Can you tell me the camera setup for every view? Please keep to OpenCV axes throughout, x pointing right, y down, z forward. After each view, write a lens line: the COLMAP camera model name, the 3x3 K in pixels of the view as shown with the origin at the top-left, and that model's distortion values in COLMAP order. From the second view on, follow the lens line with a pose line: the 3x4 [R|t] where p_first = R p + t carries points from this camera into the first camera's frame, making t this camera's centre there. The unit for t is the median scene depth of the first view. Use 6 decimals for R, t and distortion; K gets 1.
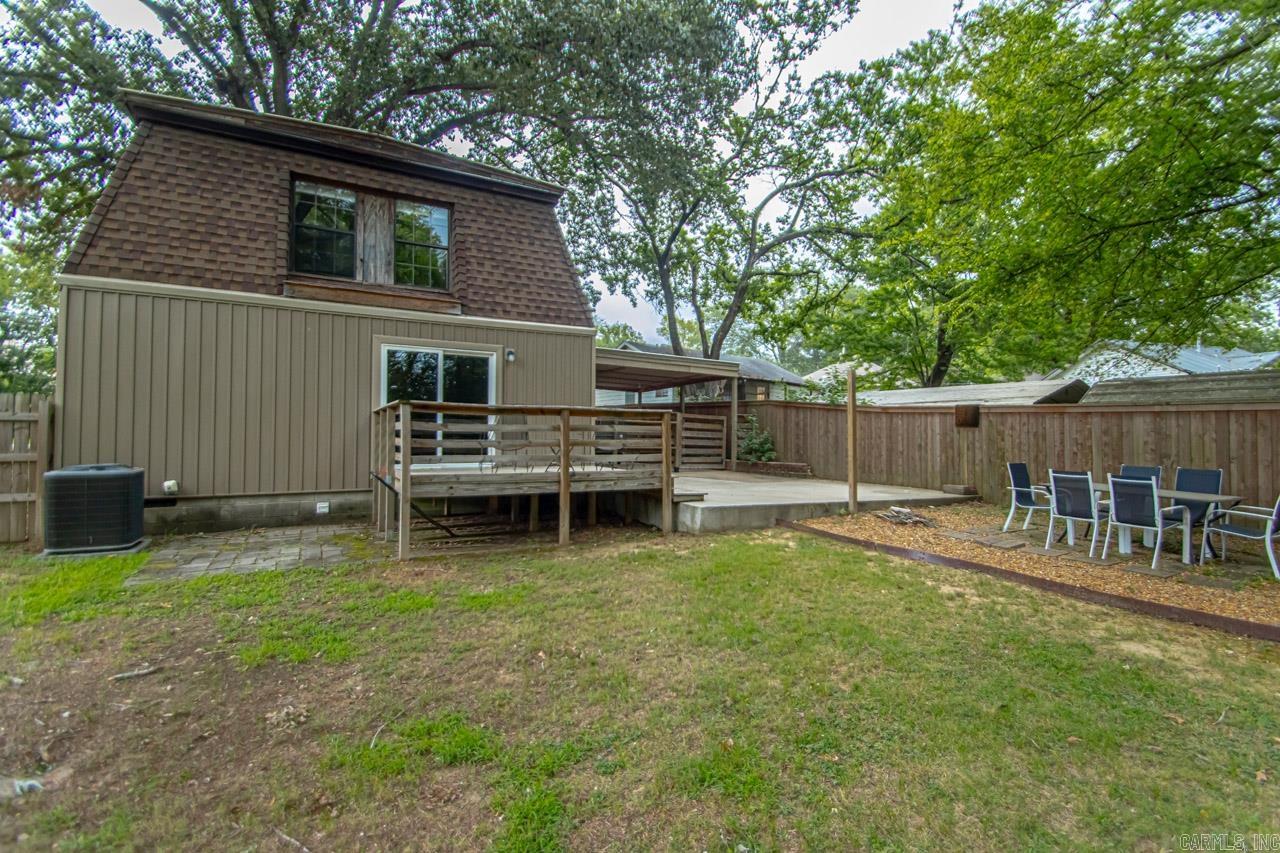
lens RADIAL K [[643.7, 0, 627.0], [0, 643.7, 420.9], [0, 0, 1]] dist [0.032749, -0.026144]
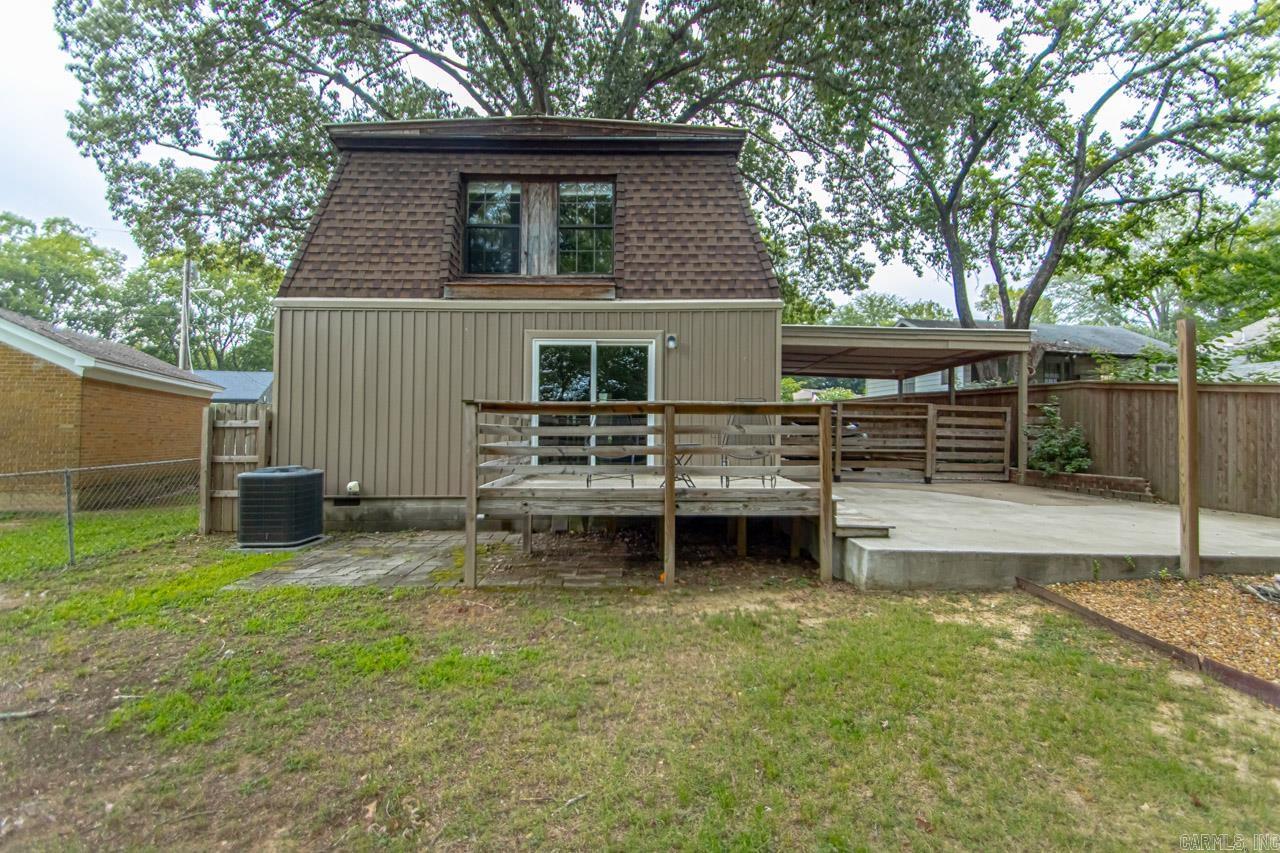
lens RADIAL K [[606.5, 0, 668.8], [0, 606.5, 423.3], [0, 0, 1]] dist [0.026276, -0.023112]
pose [[0.879092, -0.012274, -0.476494, 0.180429], [0.018332, 0.999799, 0.008068, -0.001797], [0.476299, -0.015827, 0.879141, 0.285627]]
